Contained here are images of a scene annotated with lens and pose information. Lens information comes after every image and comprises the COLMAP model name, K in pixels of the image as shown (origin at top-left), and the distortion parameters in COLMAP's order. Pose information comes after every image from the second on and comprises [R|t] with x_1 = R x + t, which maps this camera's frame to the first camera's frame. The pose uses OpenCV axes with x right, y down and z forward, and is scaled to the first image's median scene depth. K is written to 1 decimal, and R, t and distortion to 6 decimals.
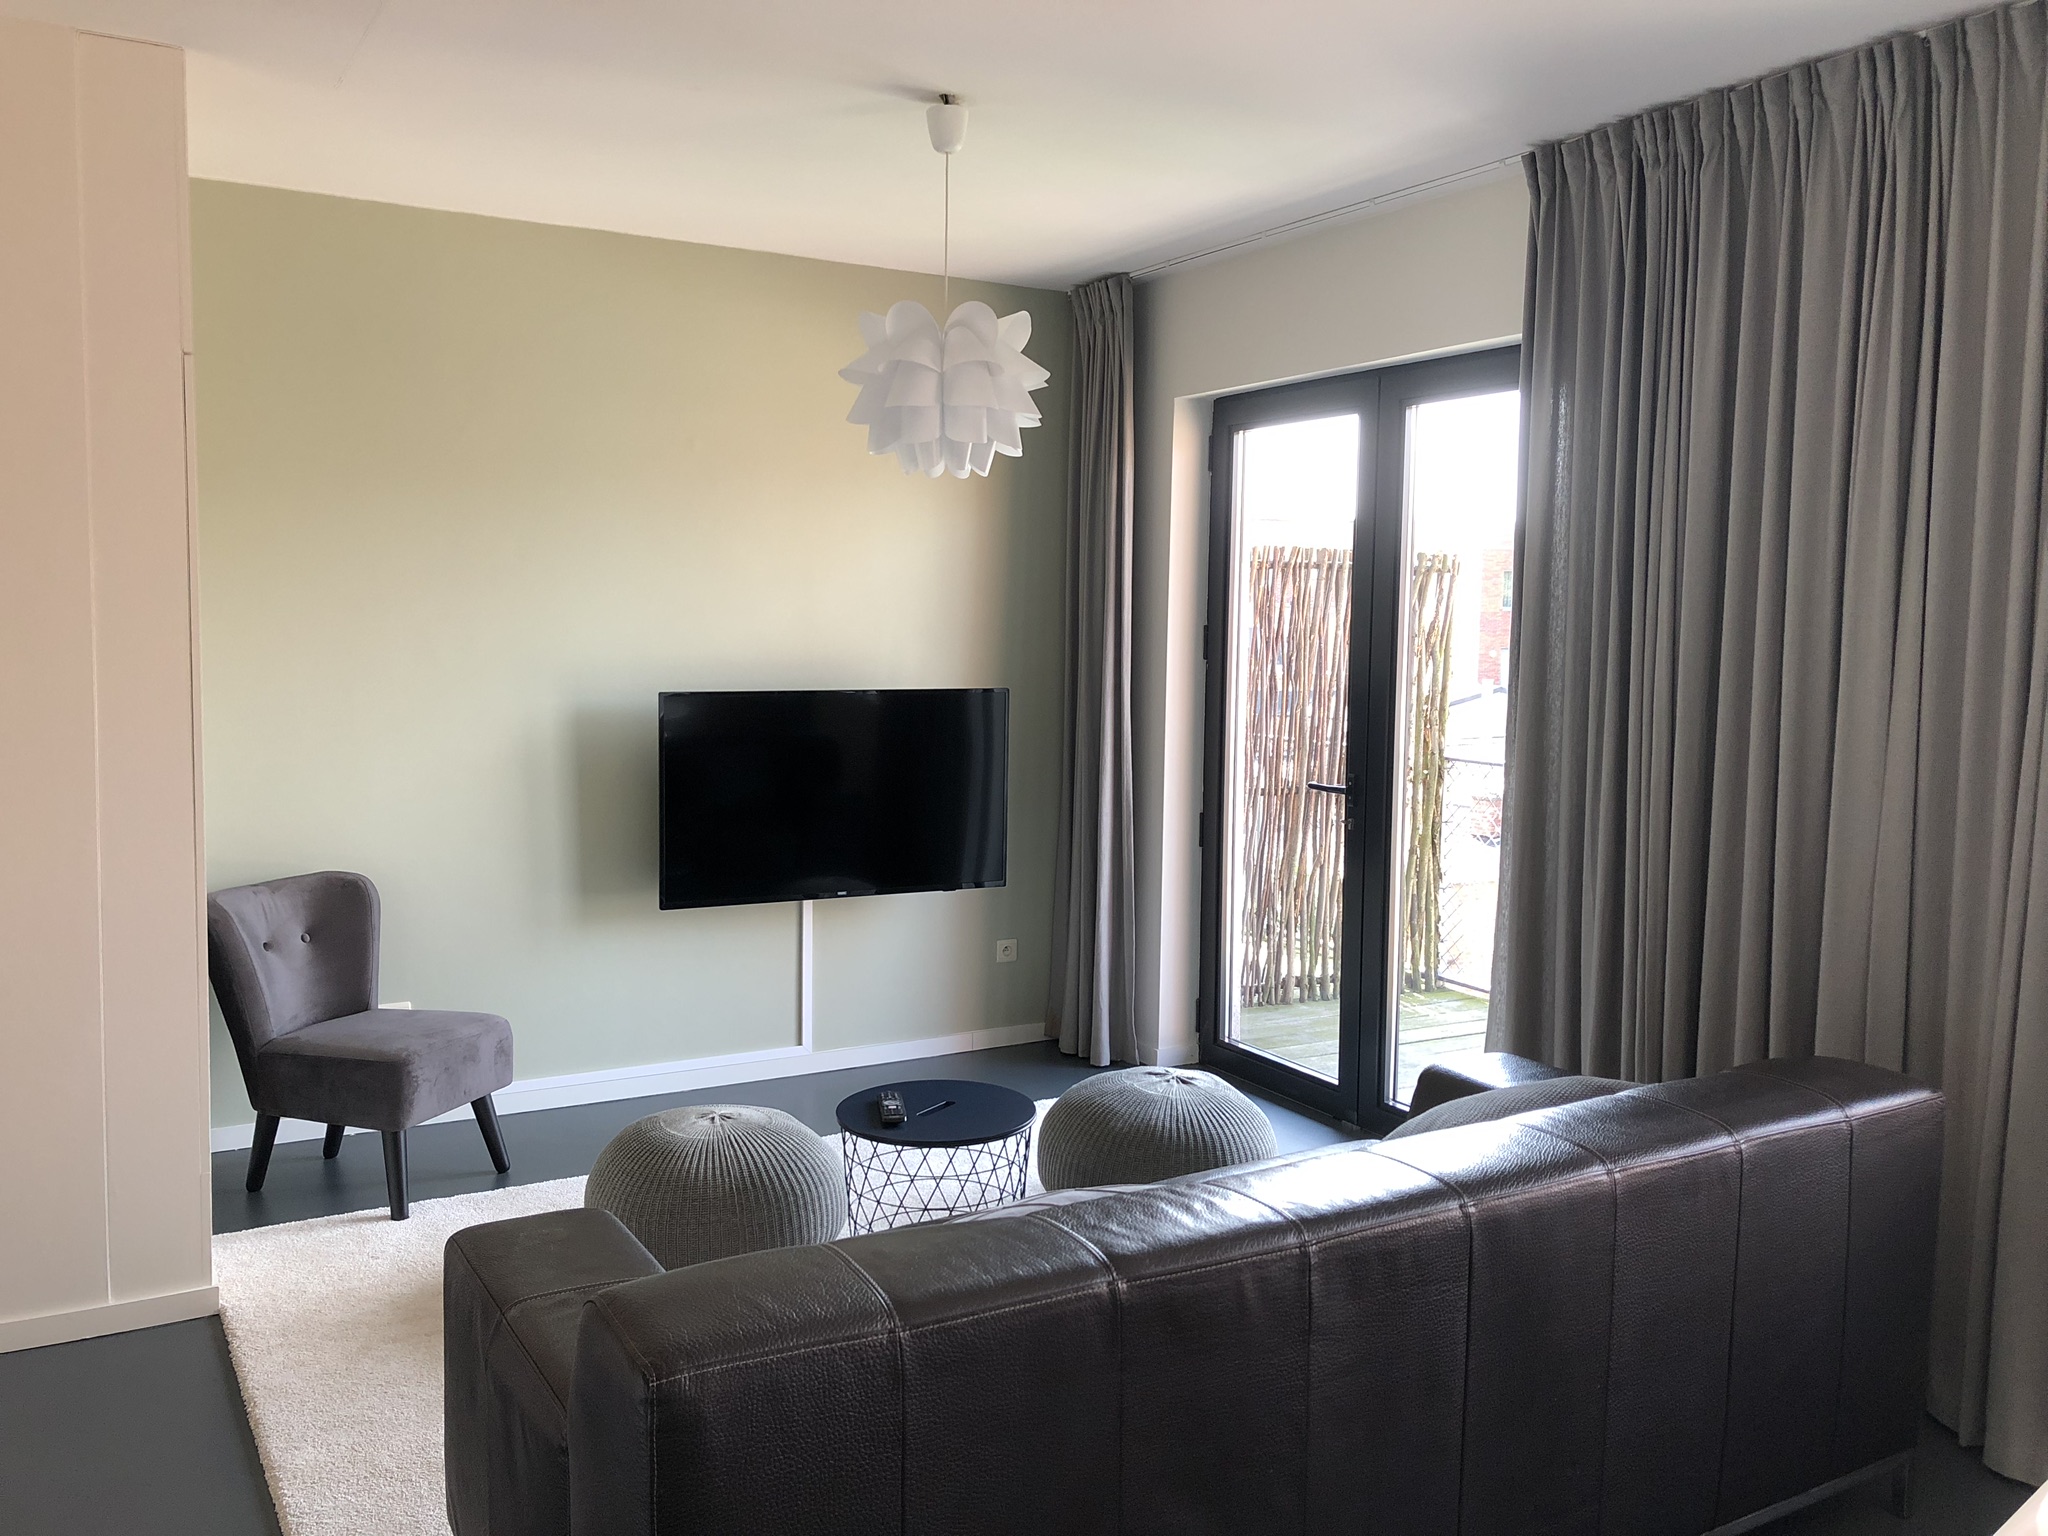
lens RADIAL K [[1681.7, 0, 1024.0], [0, 1681.7, 768.0], [0, 0, 1]] dist [0.000514, -0.005886]
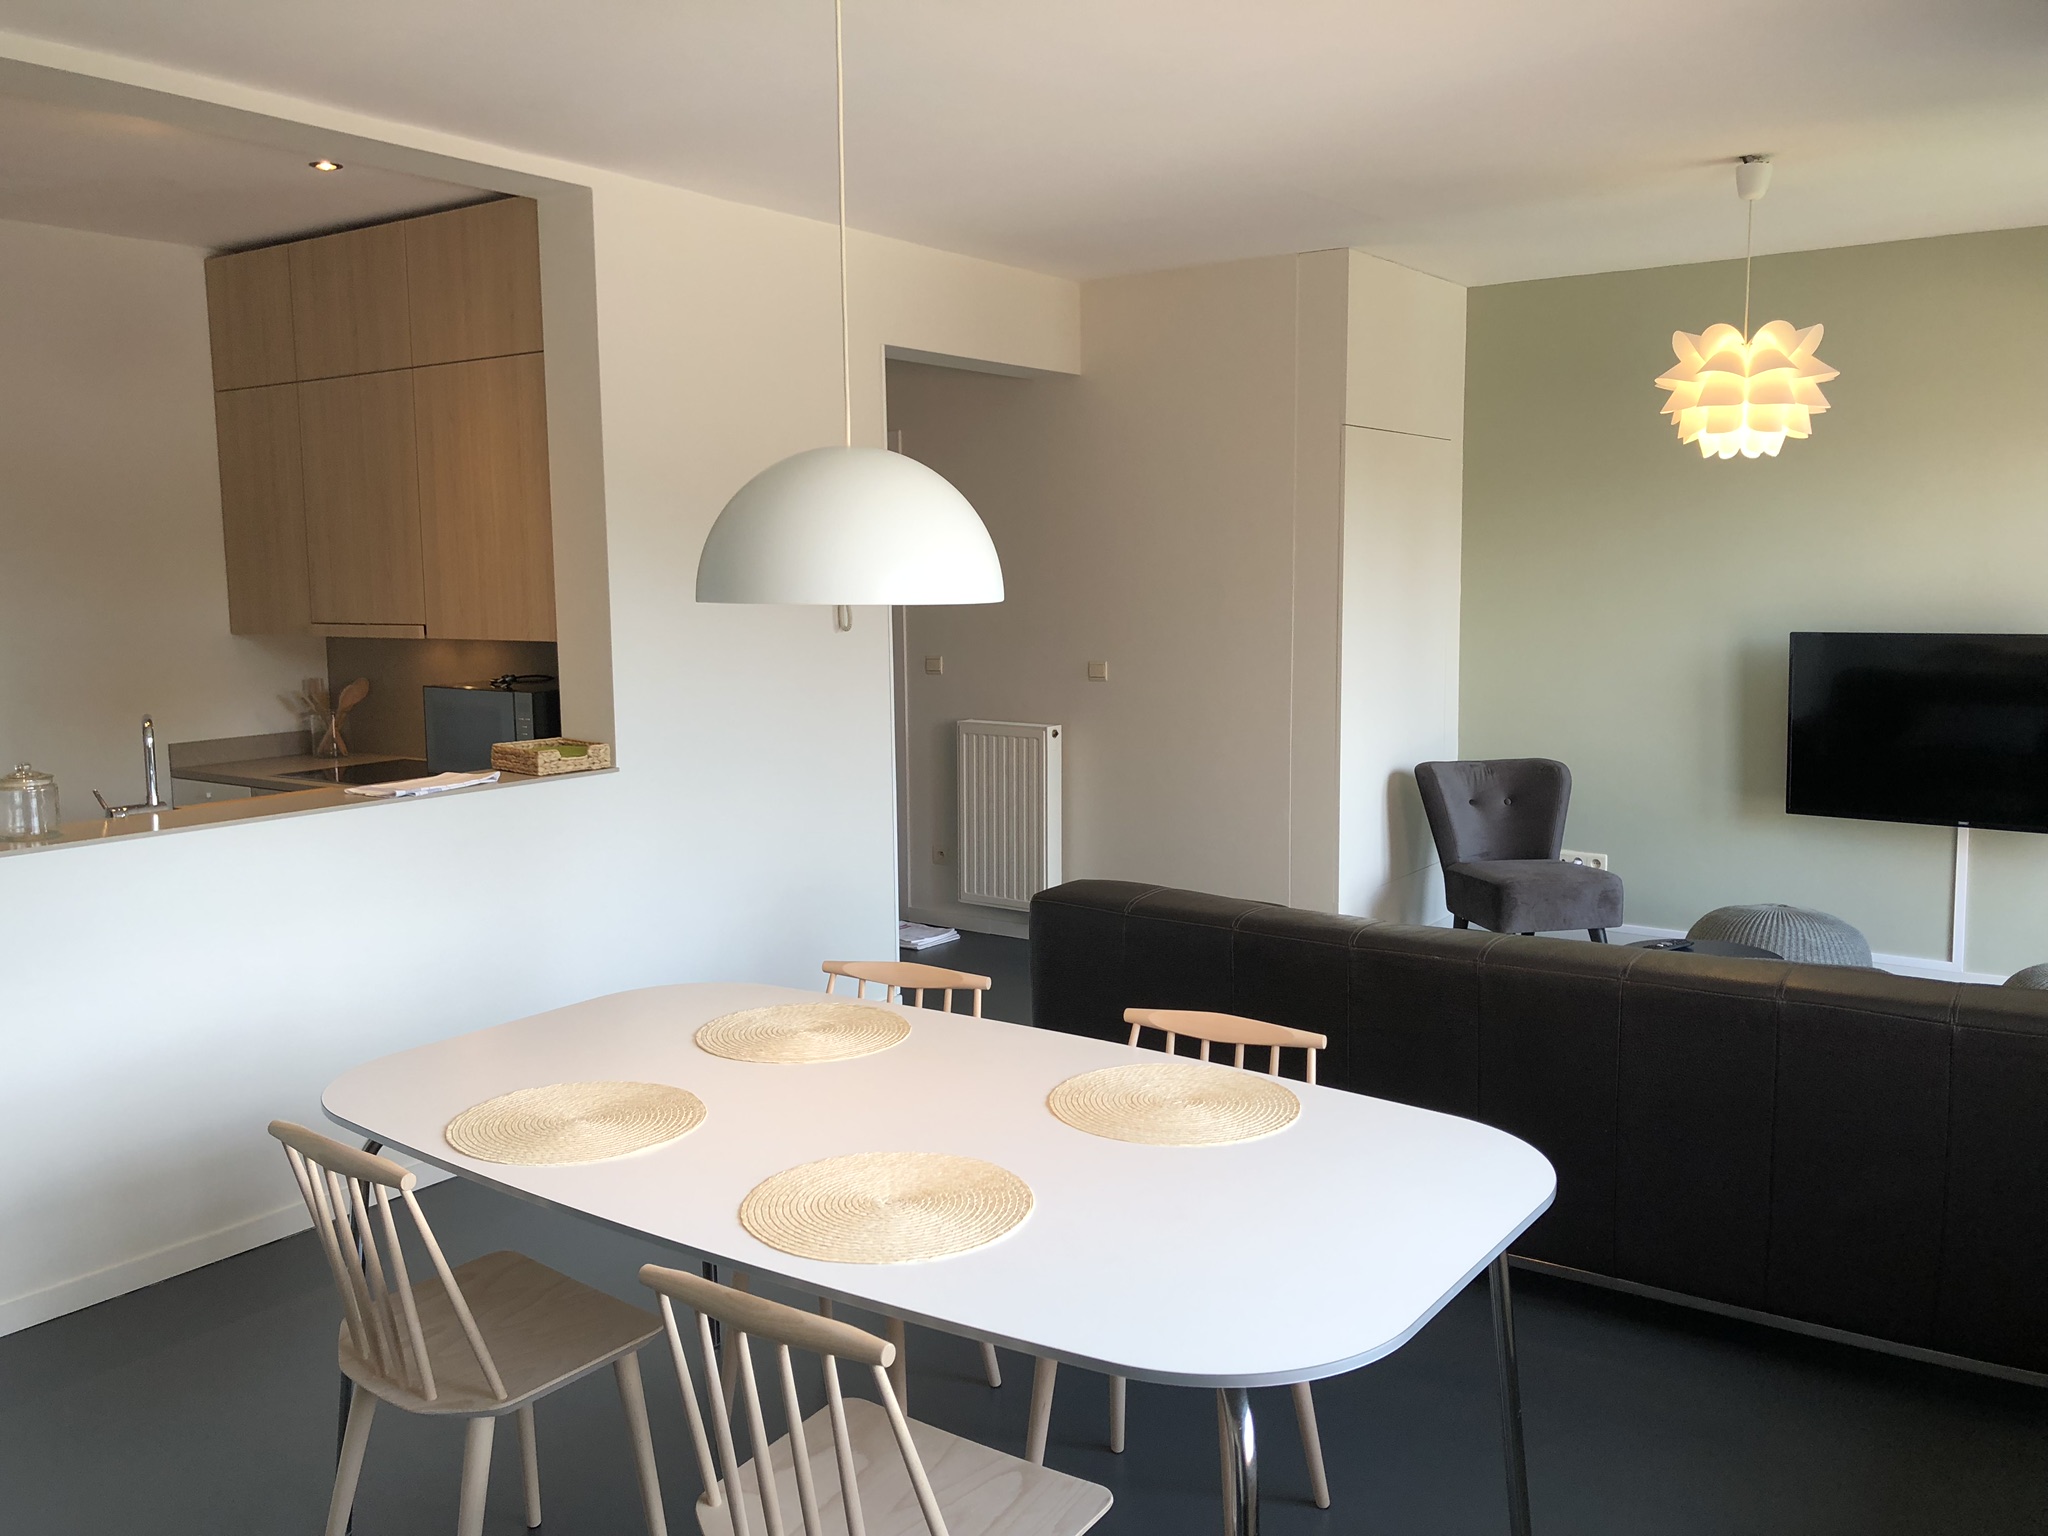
lens RADIAL K [[1625.6, 0, 1024.0], [0, 1625.6, 768.0], [0, 0, 1]] dist [0.171416, -0.000316]
pose [[0.438740, 0.101981, -0.892809, 0.703916], [-0.064905, 0.994541, 0.081706, -0.011649], [0.896267, 0.022100, 0.442964, -0.029431]]
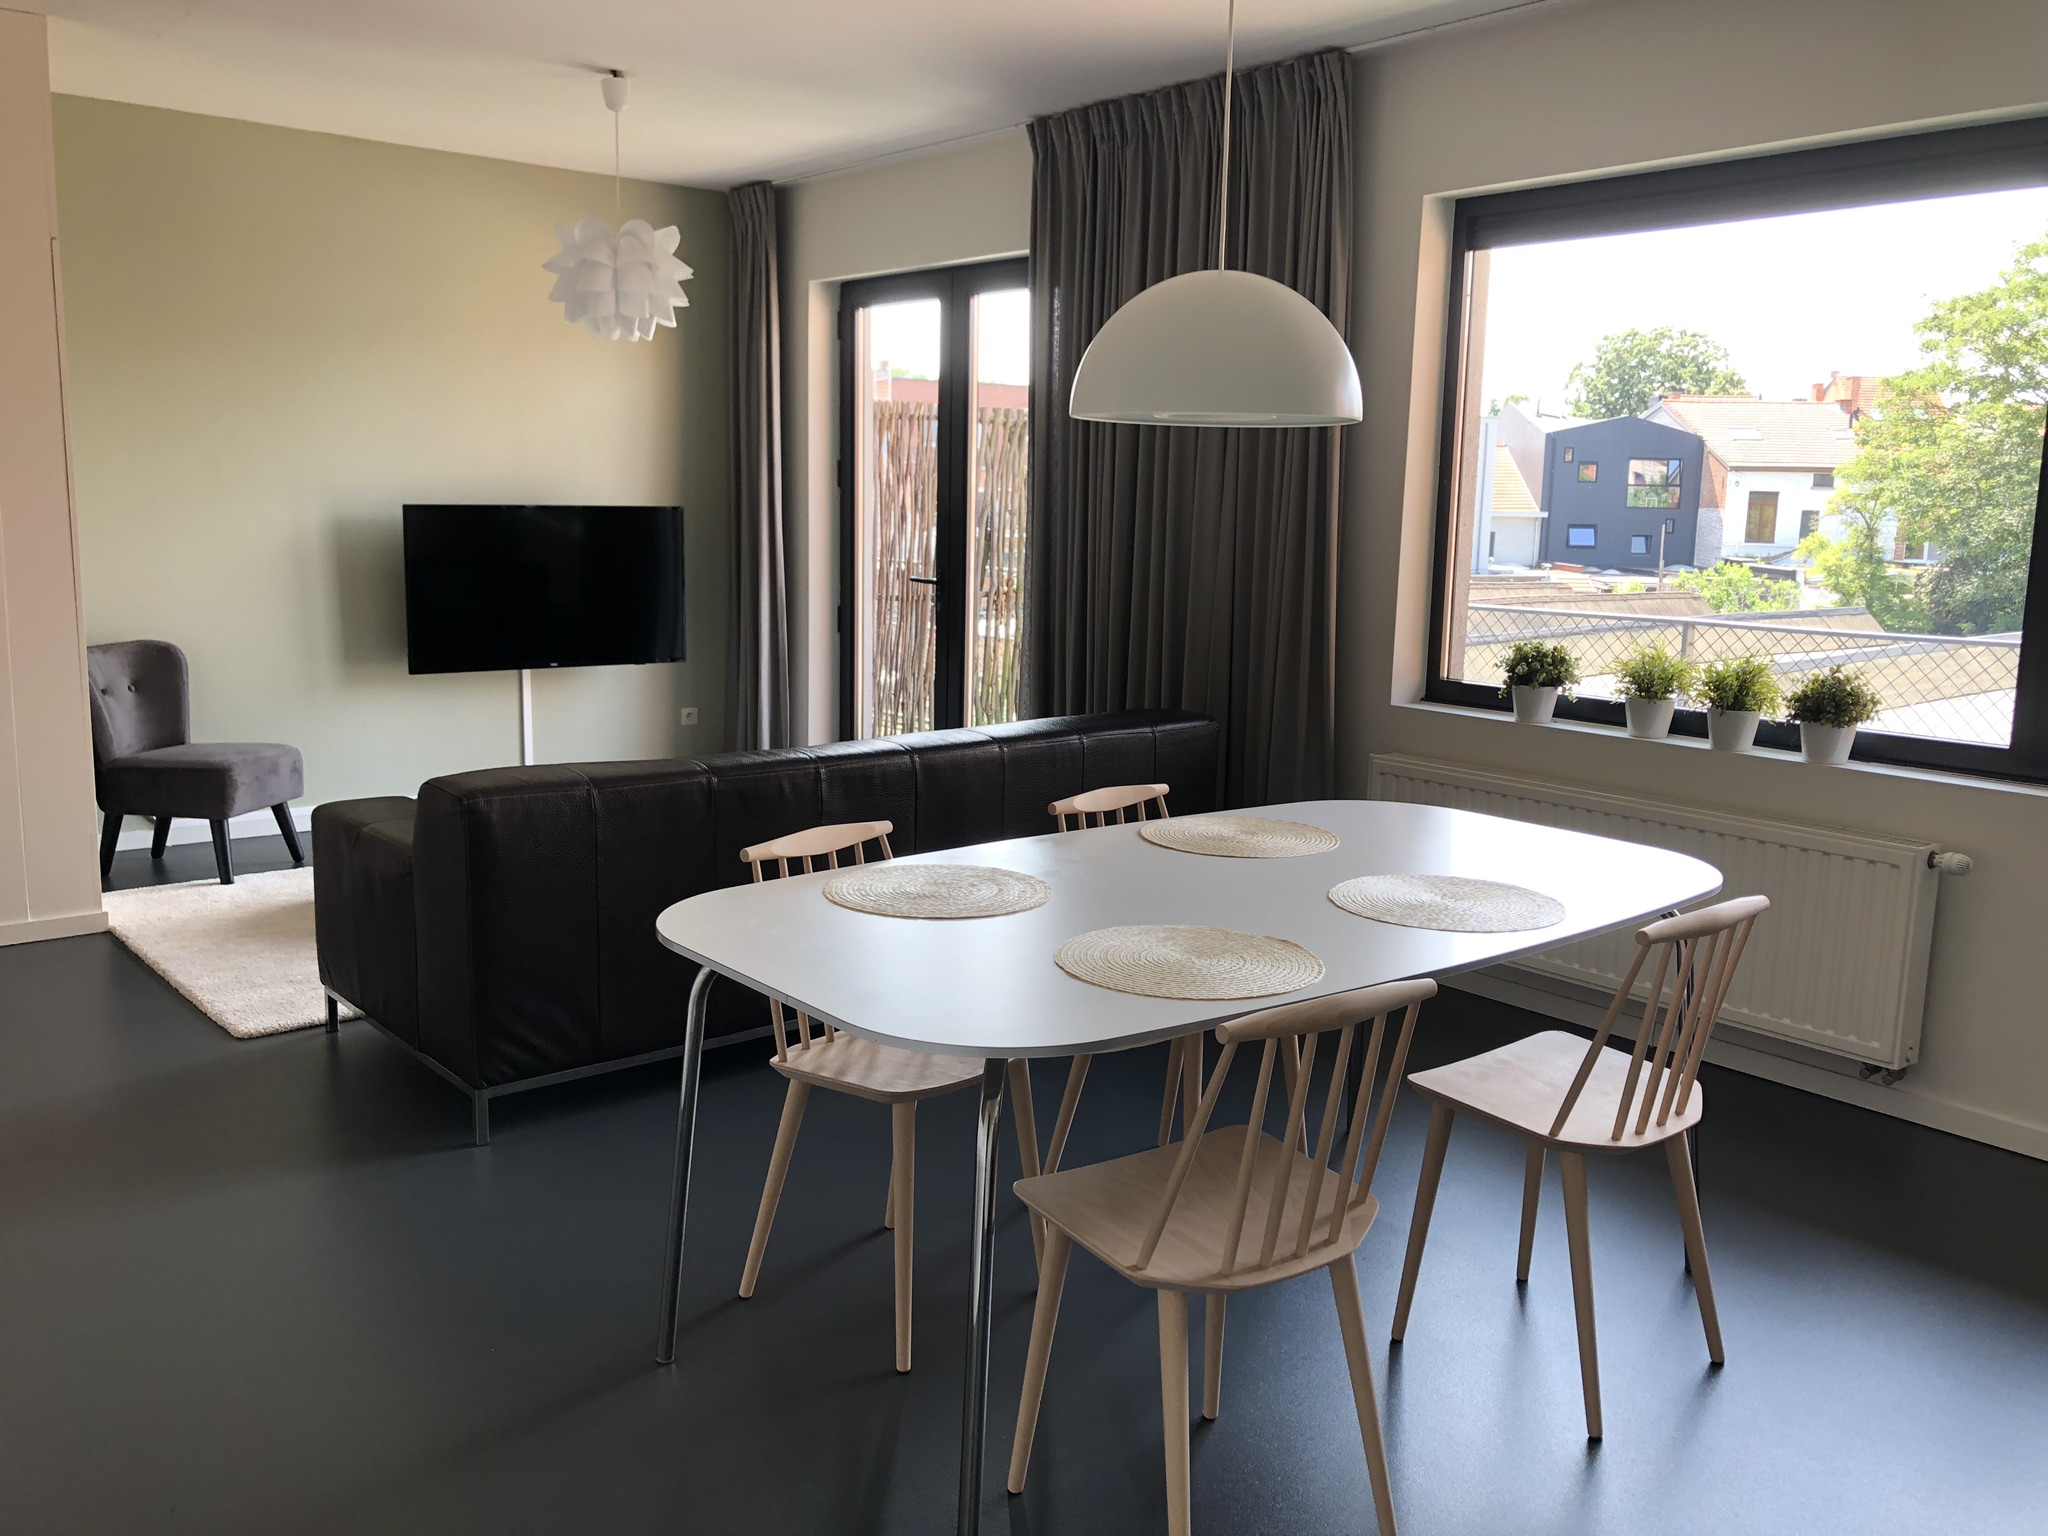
lens RADIAL K [[1637.3, 0, 1024.0], [0, 1637.3, 768.0], [0, 0, 1]] dist [0.008871, -0.044167]
pose [[0.985157, -0.019456, 0.170547, 0.037388], [0.005002, 0.996388, 0.084771, 0.059436], [-0.171581, -0.082660, 0.981696, -0.372633]]
